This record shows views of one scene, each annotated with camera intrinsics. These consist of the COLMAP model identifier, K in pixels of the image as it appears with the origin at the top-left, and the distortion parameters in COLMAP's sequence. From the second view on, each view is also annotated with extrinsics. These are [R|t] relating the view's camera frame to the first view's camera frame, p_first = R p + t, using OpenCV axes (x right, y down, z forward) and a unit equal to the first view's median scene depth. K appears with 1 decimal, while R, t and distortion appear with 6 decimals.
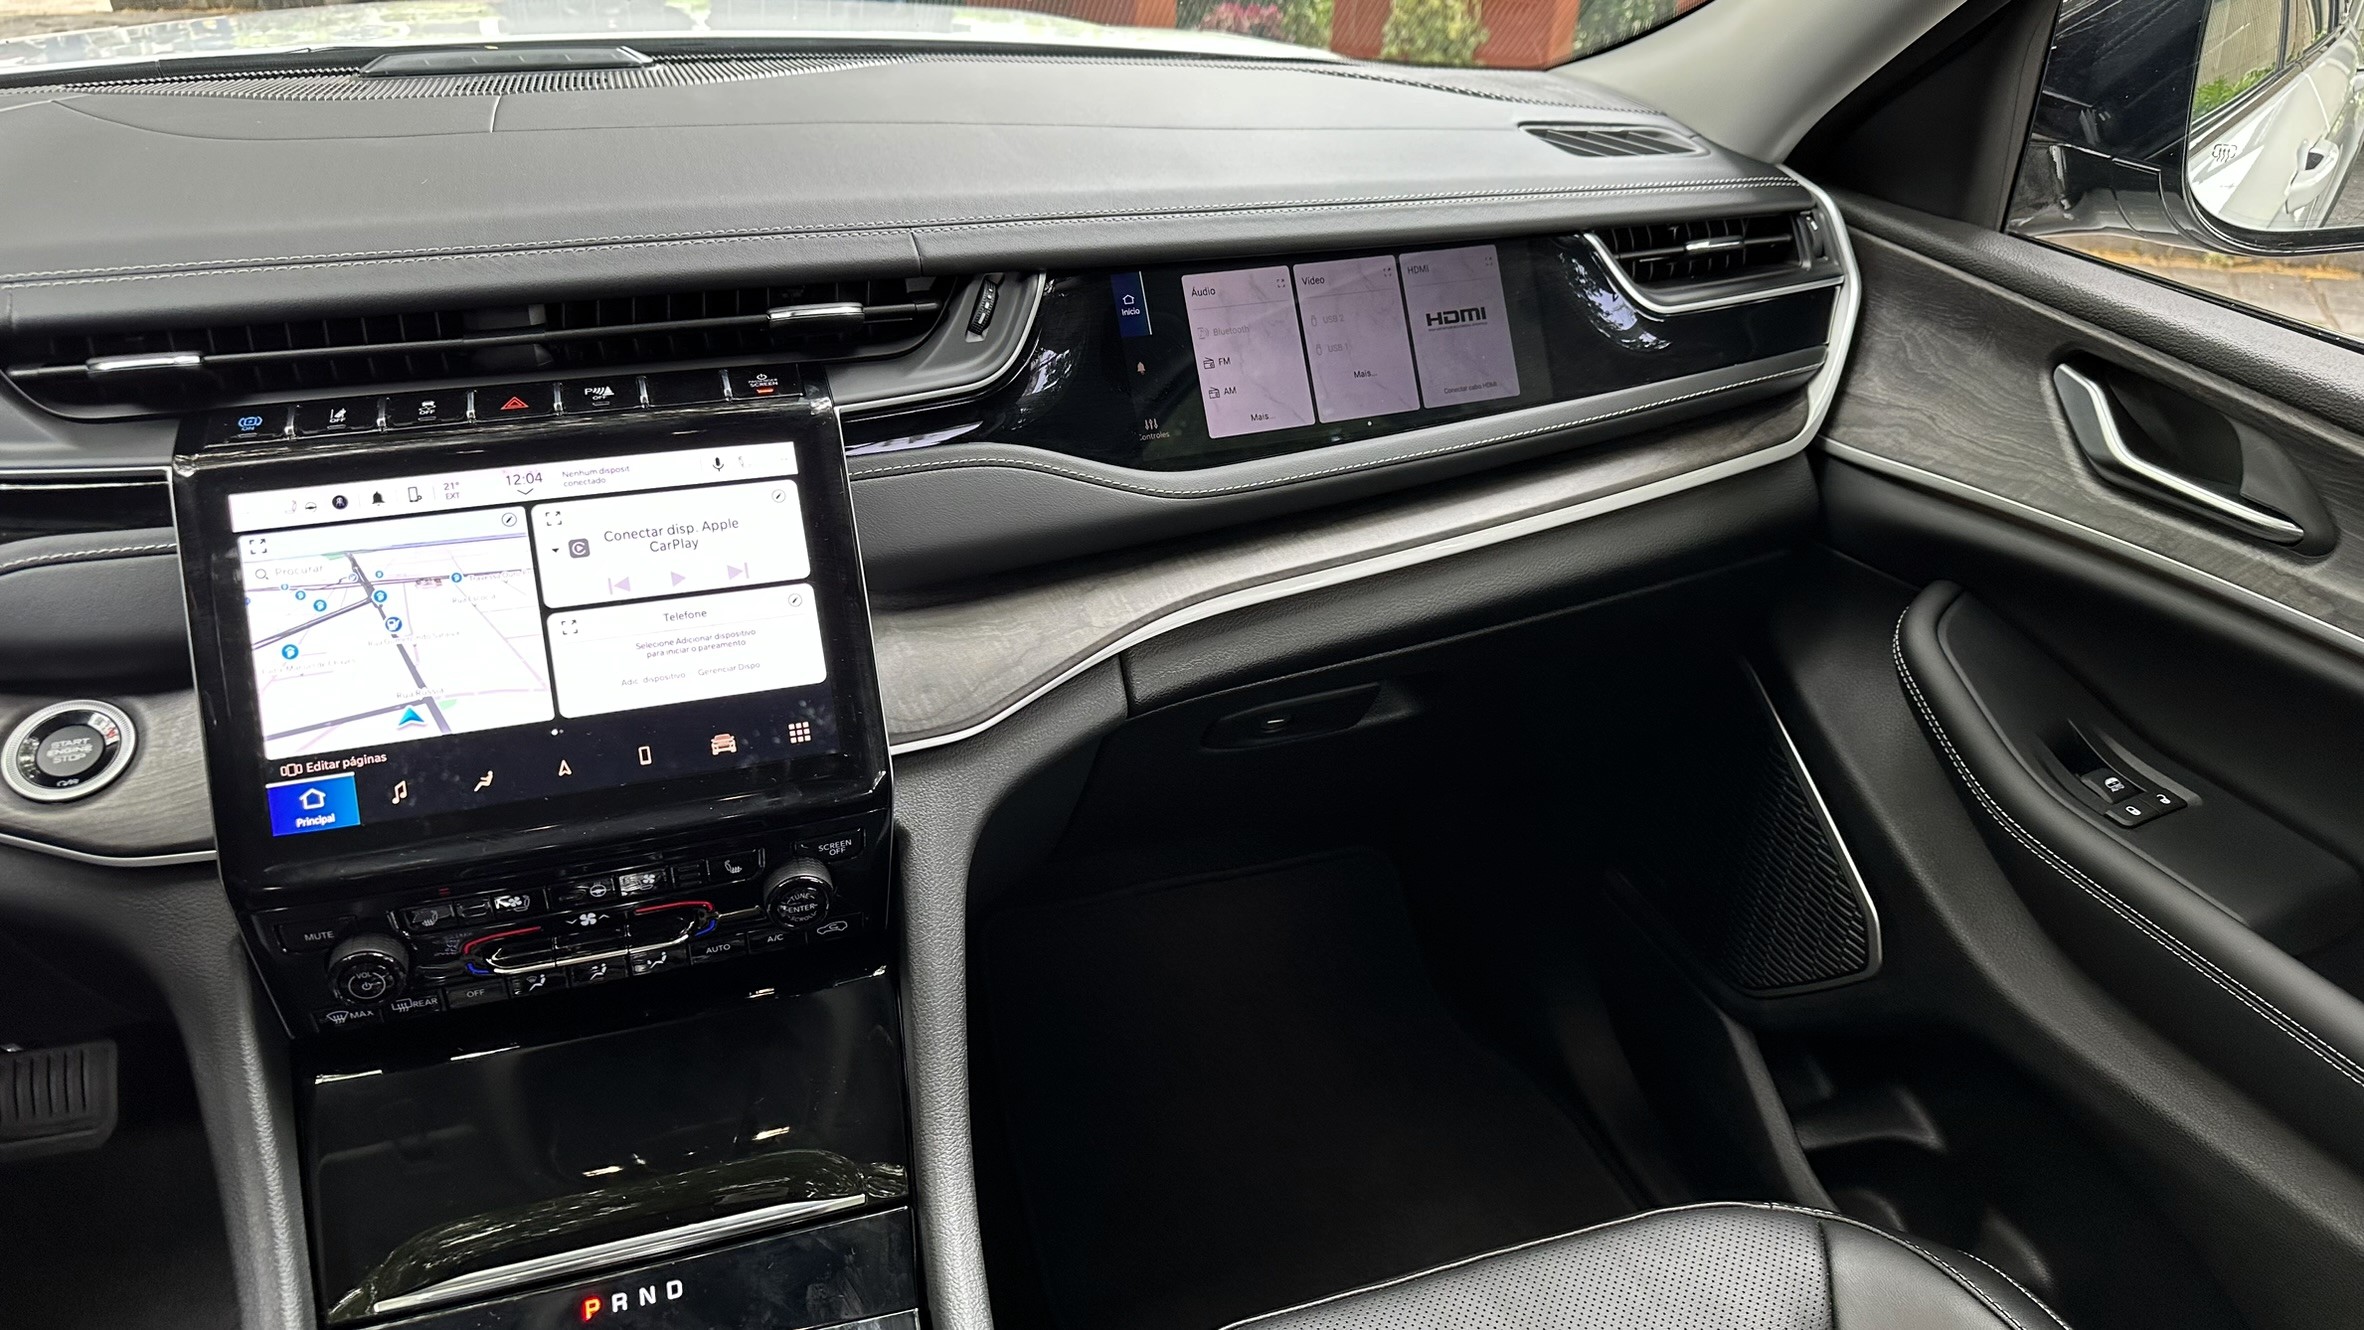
lens RADIAL K [[1739.4, 0, 1182.0], [0, 1739.4, 665.0], [0, 0, 1]] dist [0.127634, -0.215913]
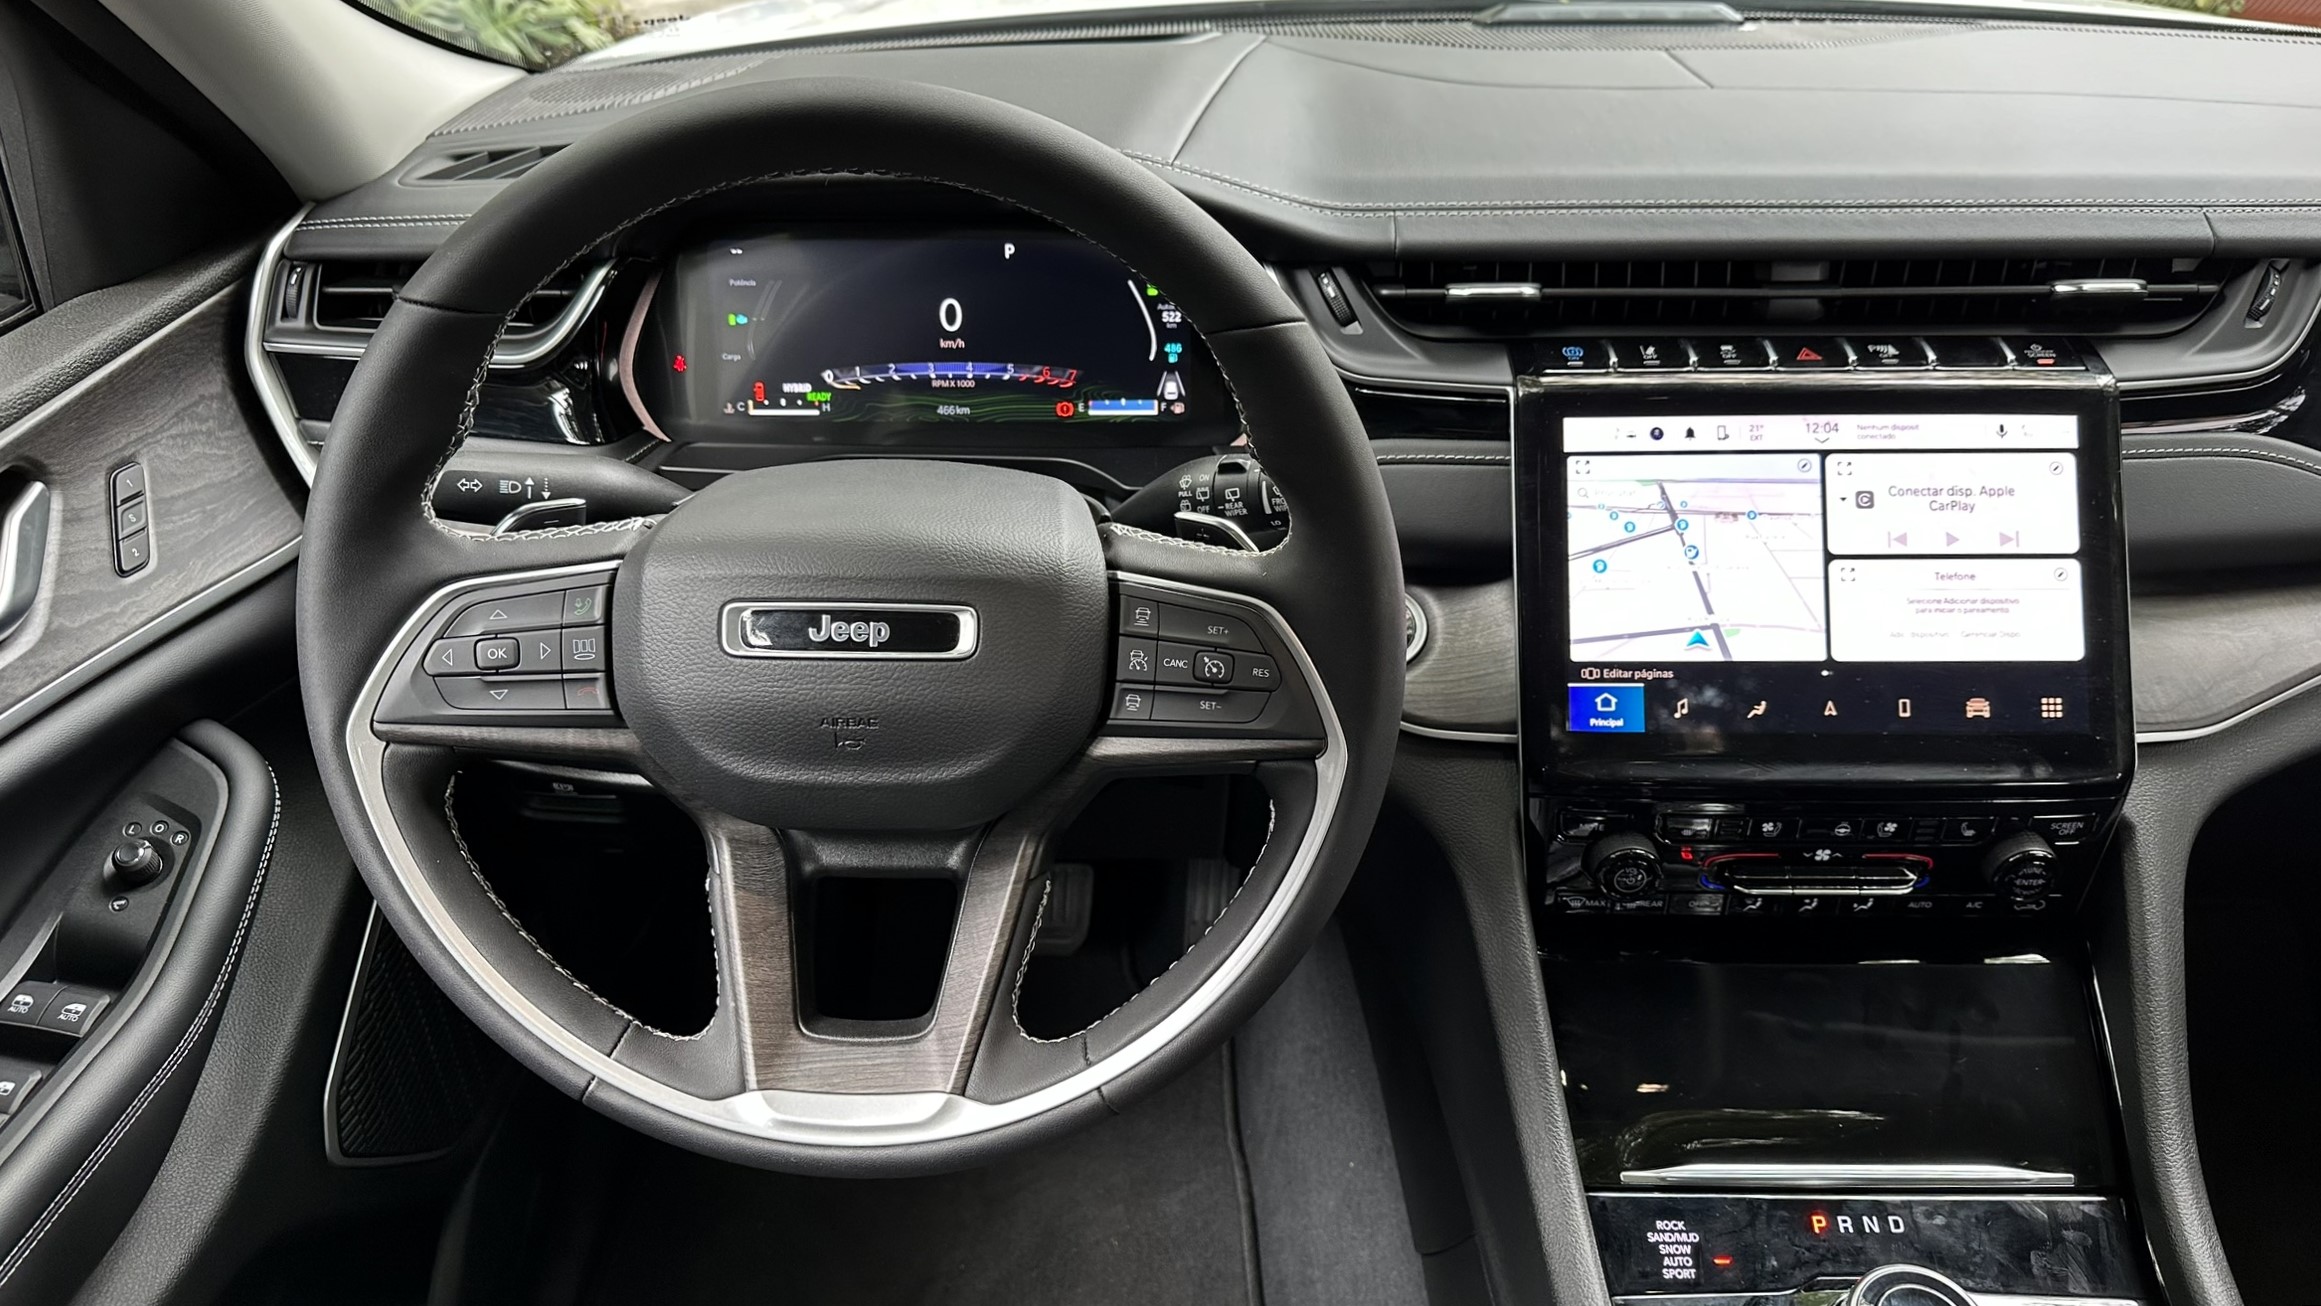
lens RADIAL K [[1707.8, 0, 1160.5], [0, 1707.8, 653.0], [0, 0, 1]] dist [0.127634, -0.215913]
pose [[0.945355, 0.143068, -0.292976, -0.407411], [-0.137097, 0.989712, 0.040926, 0.036427], [0.295818, 0.001476, 0.955243, -0.090778]]
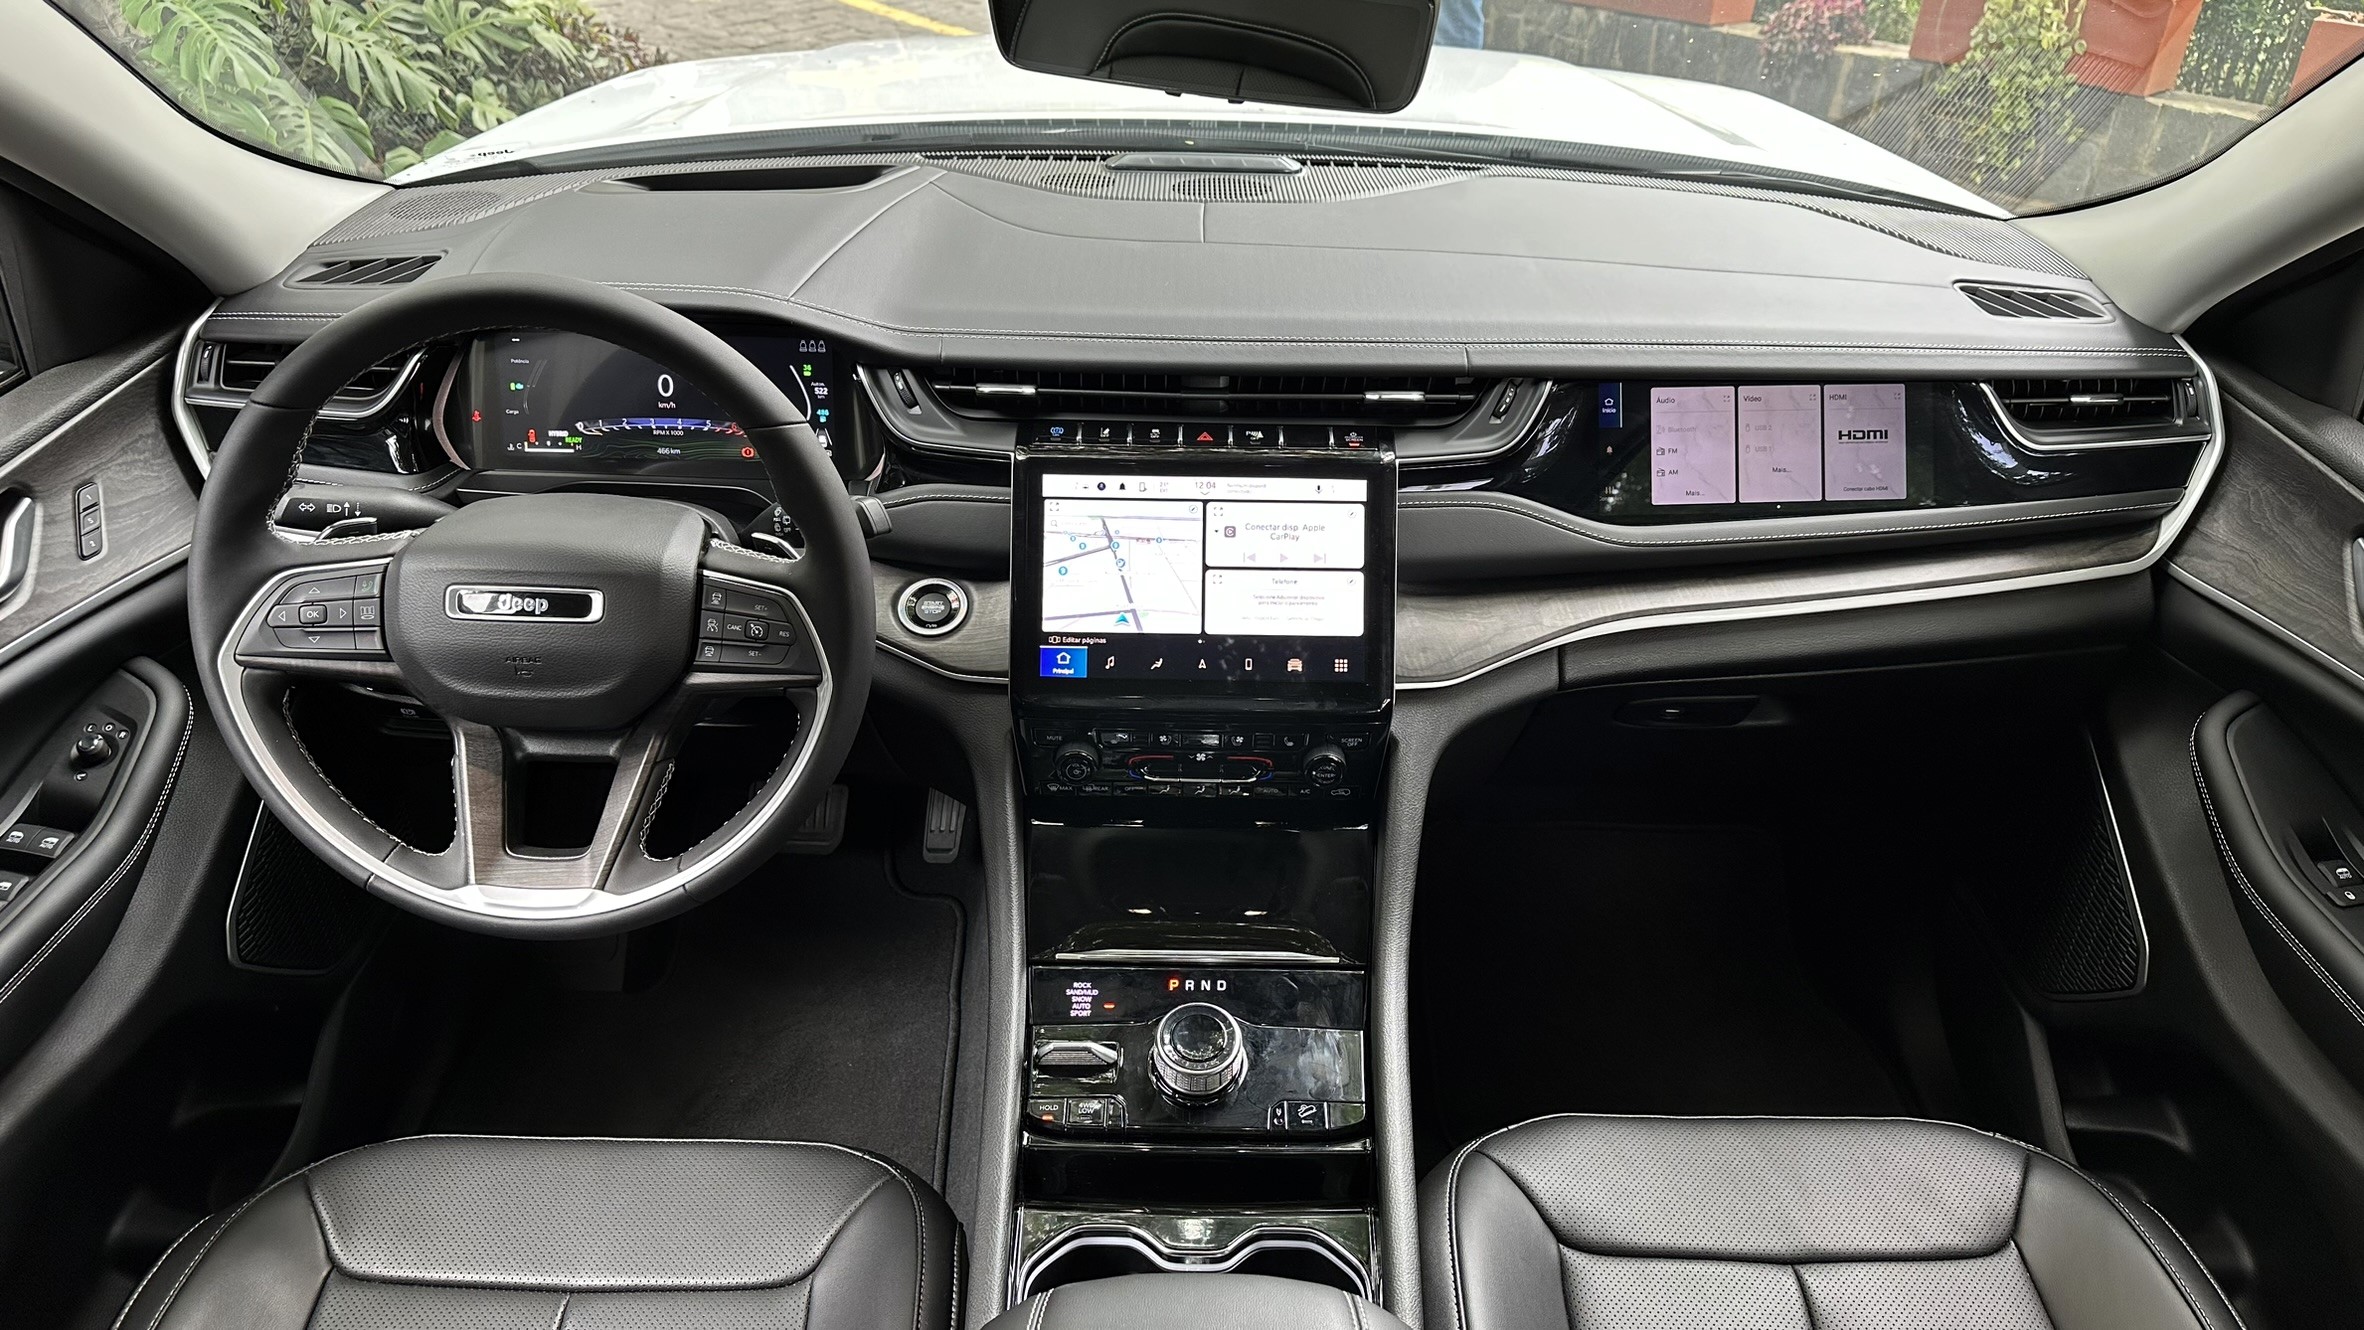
lens RADIAL K [[1656.0, 0, 1182.0], [0, 1656.0, 665.0], [0, 0, 1]] dist [0.101251, -0.146620]
pose [[0.951061, 0.164334, -0.261682, 0.034226], [-0.154214, 0.986280, 0.058897, -0.027309], [0.267771, -0.015660, 0.963355, -0.467261]]
